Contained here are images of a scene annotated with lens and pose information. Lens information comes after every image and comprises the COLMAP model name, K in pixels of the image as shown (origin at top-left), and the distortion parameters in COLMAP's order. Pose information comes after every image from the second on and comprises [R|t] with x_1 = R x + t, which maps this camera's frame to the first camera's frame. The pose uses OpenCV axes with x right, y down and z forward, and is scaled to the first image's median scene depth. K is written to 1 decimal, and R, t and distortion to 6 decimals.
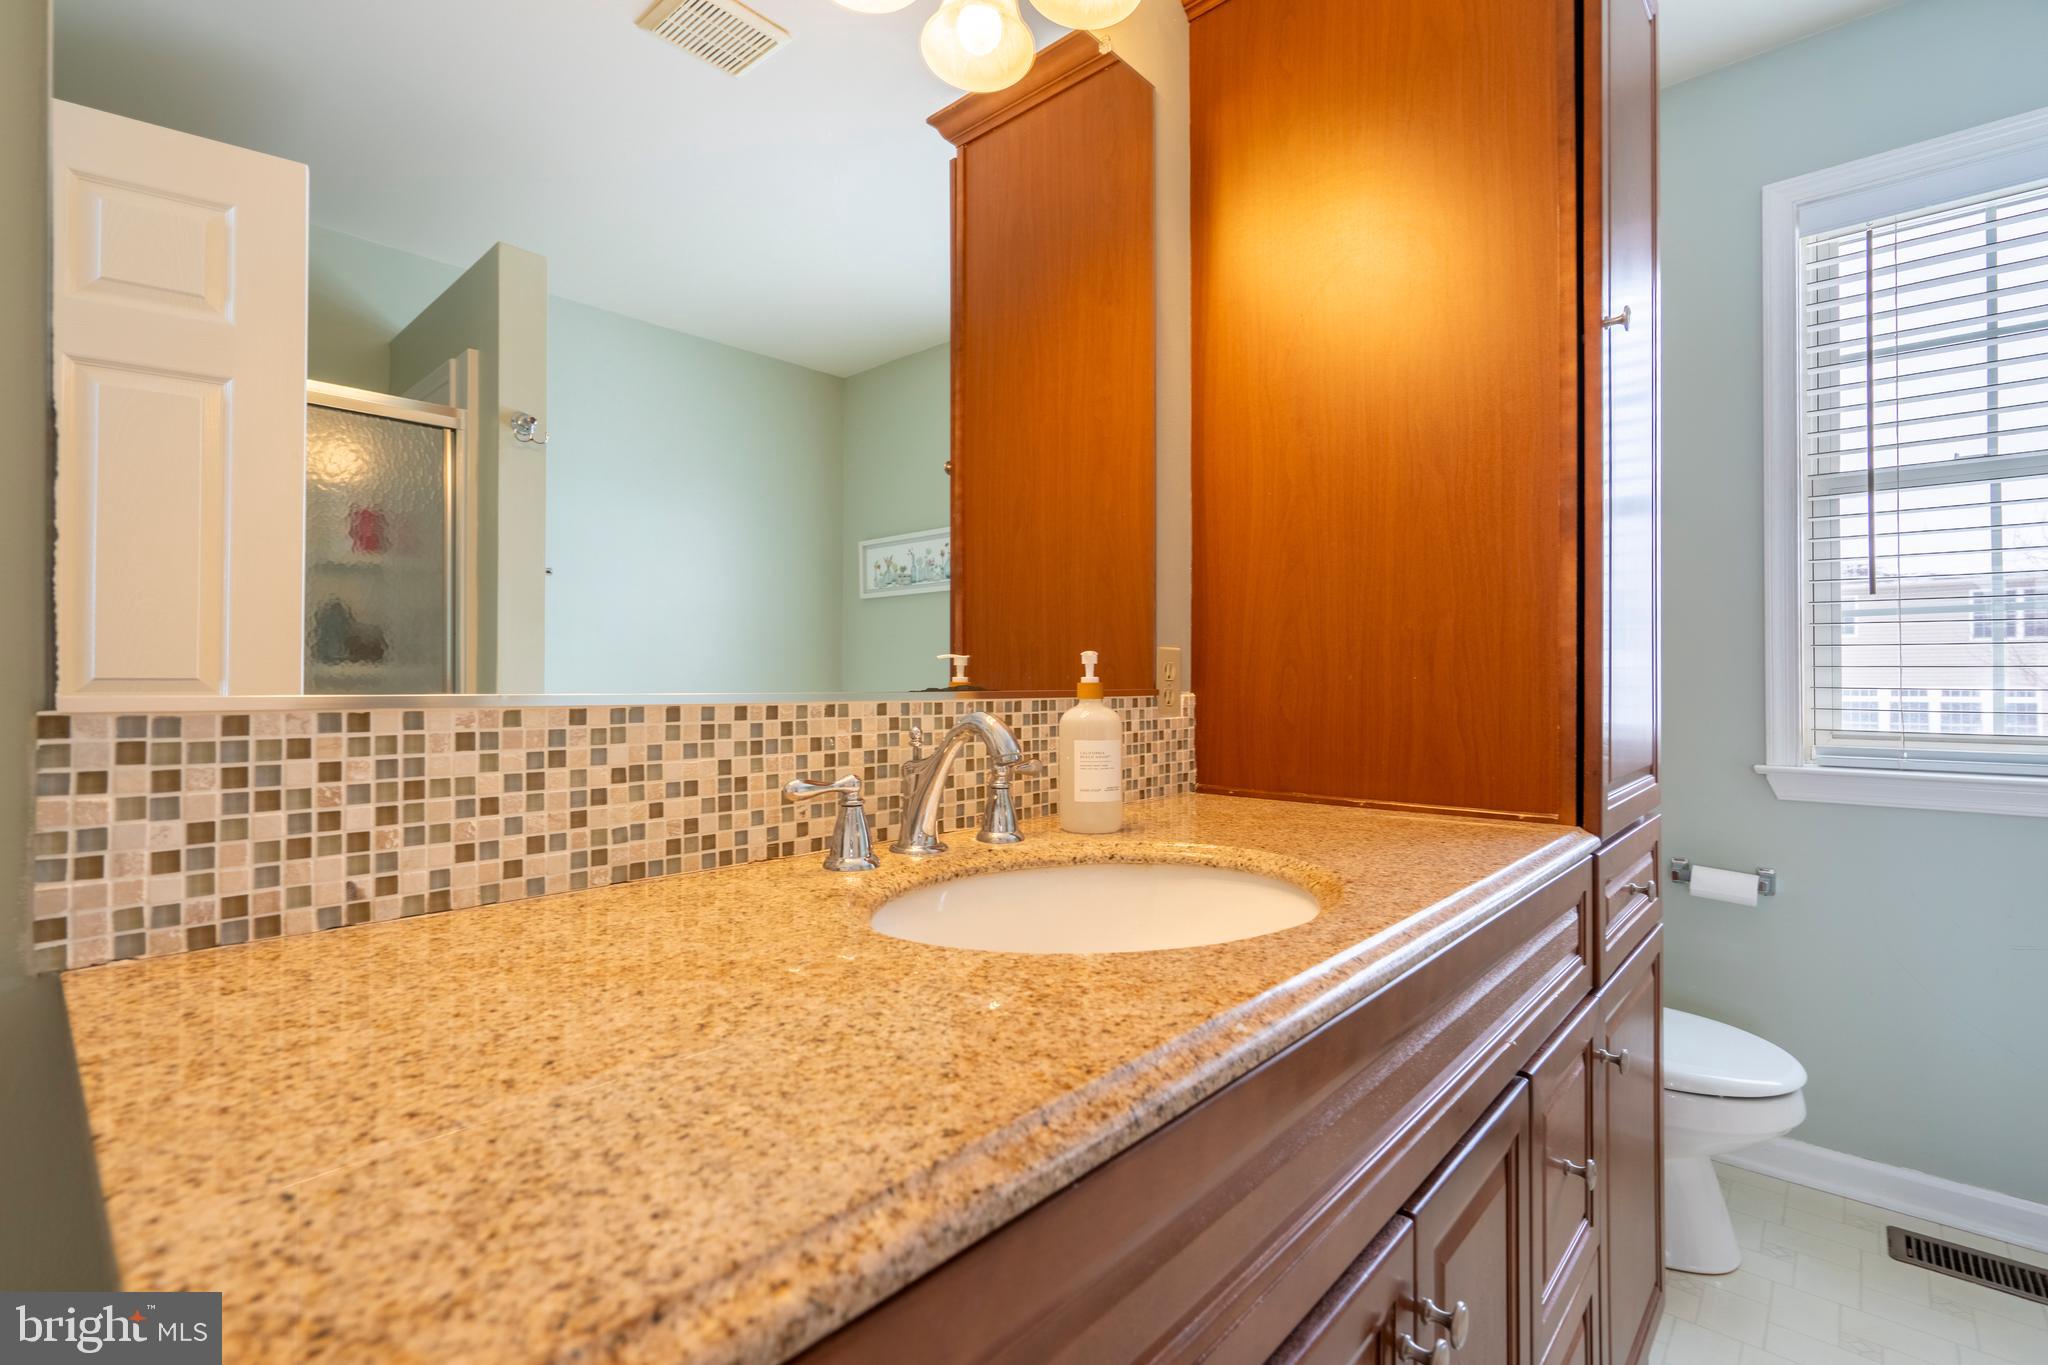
lens RADIAL K [[954.6, 0, 997.9], [0, 954.6, 676.6], [0, 0, 1]] dist [-0.008061, 0.000636]
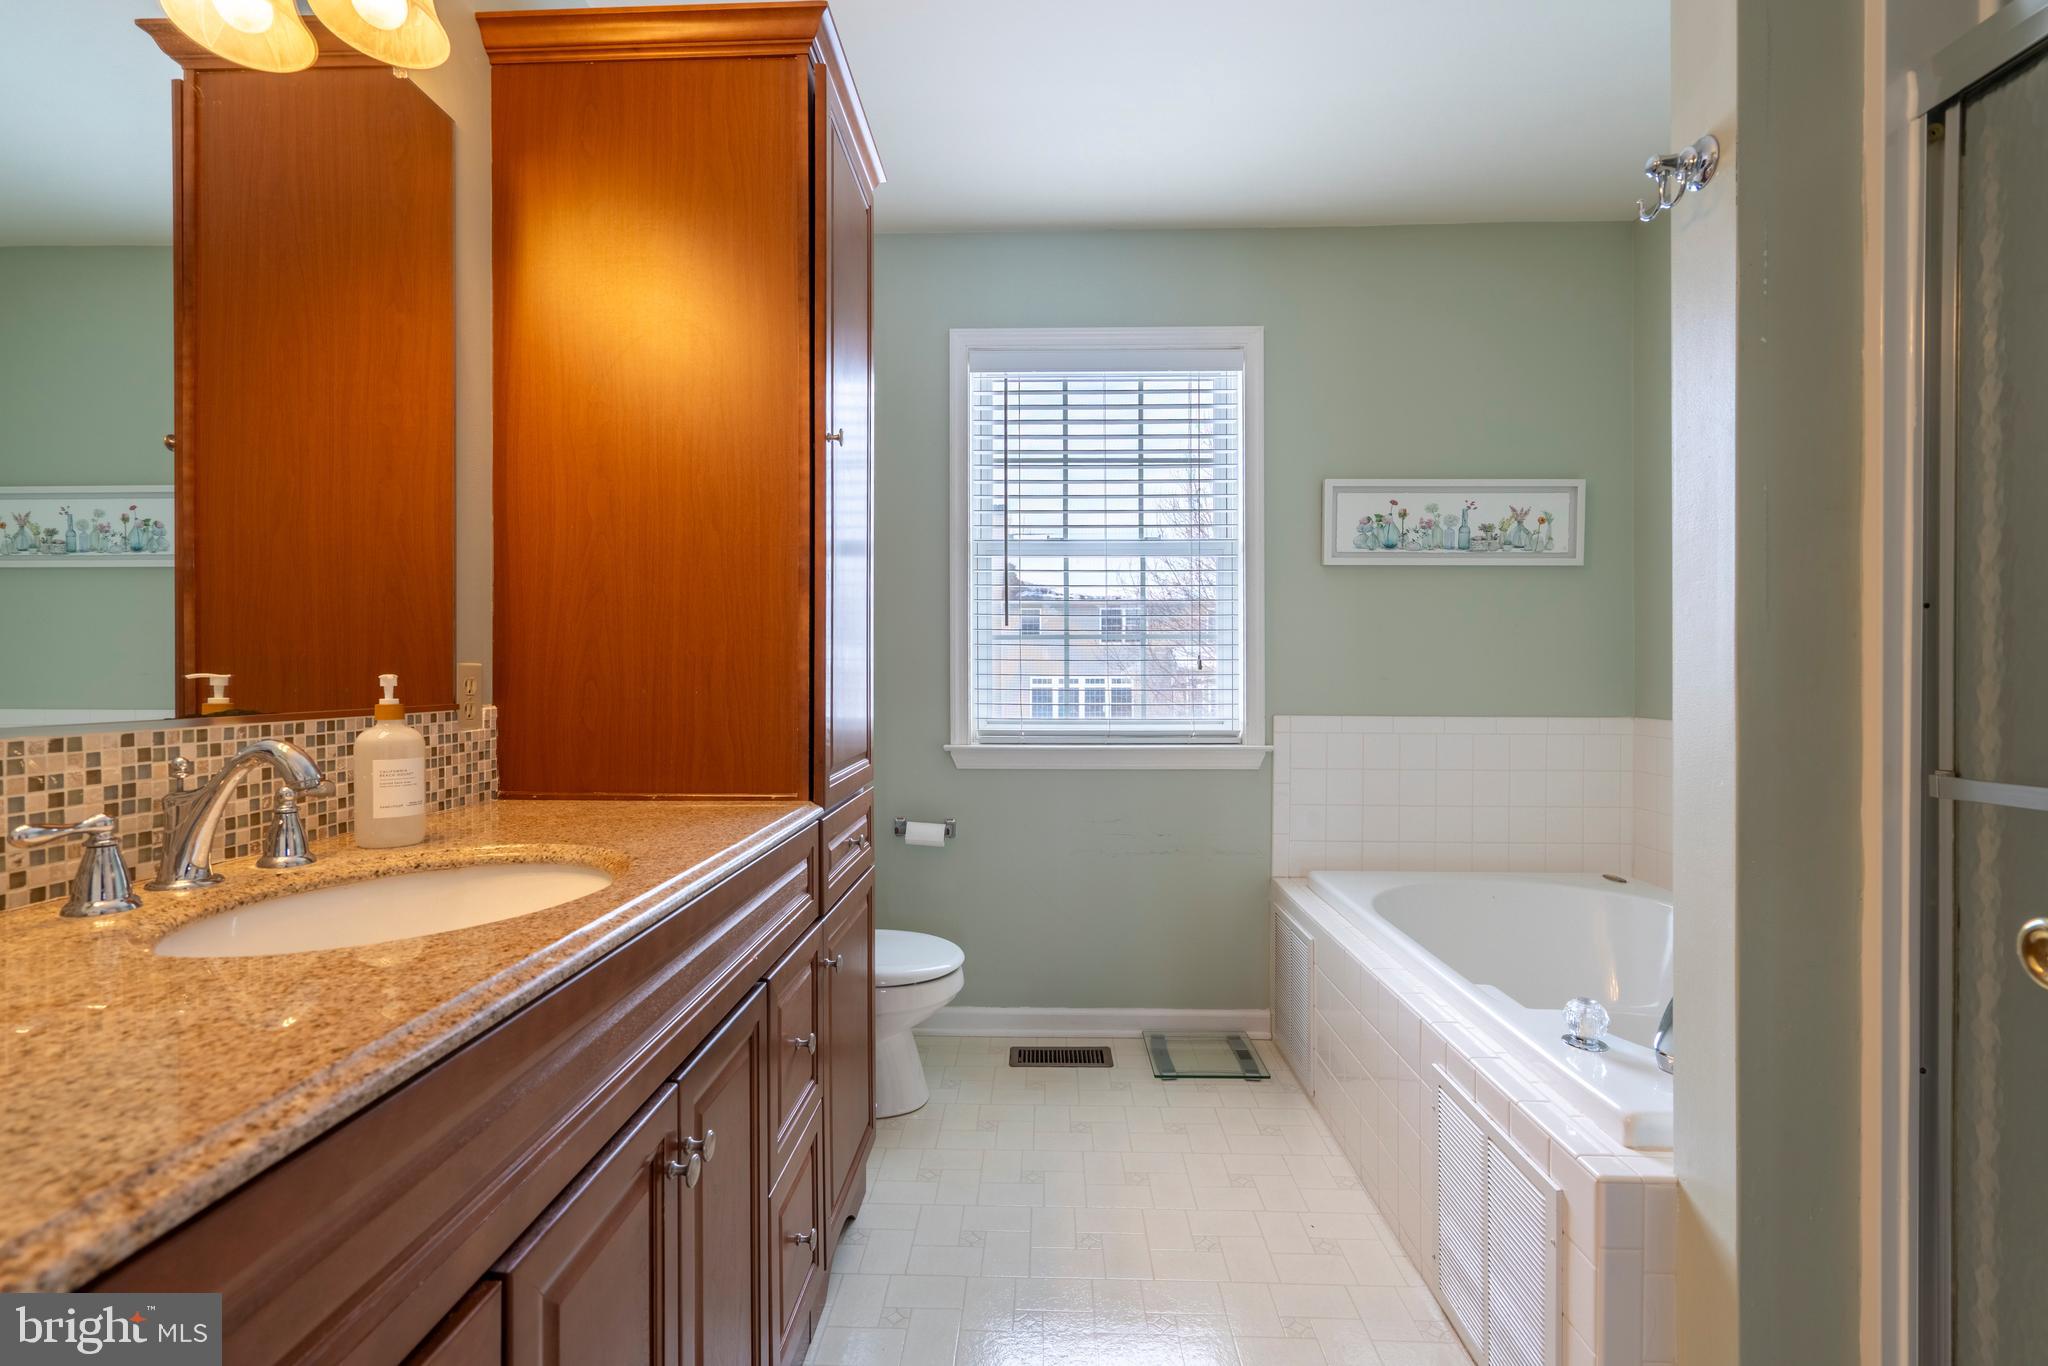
lens RADIAL K [[959.8, 0, 1020.2], [0, 959.8, 676.2], [0, 0, 1]] dist [-0.000307, 0.001218]
pose [[0.756305, -0.002443, 0.654214, -0.075156], [-0.003393, 0.999965, 0.007657, -0.037563], [-0.654210, -0.008011, 0.756270, -0.271337]]
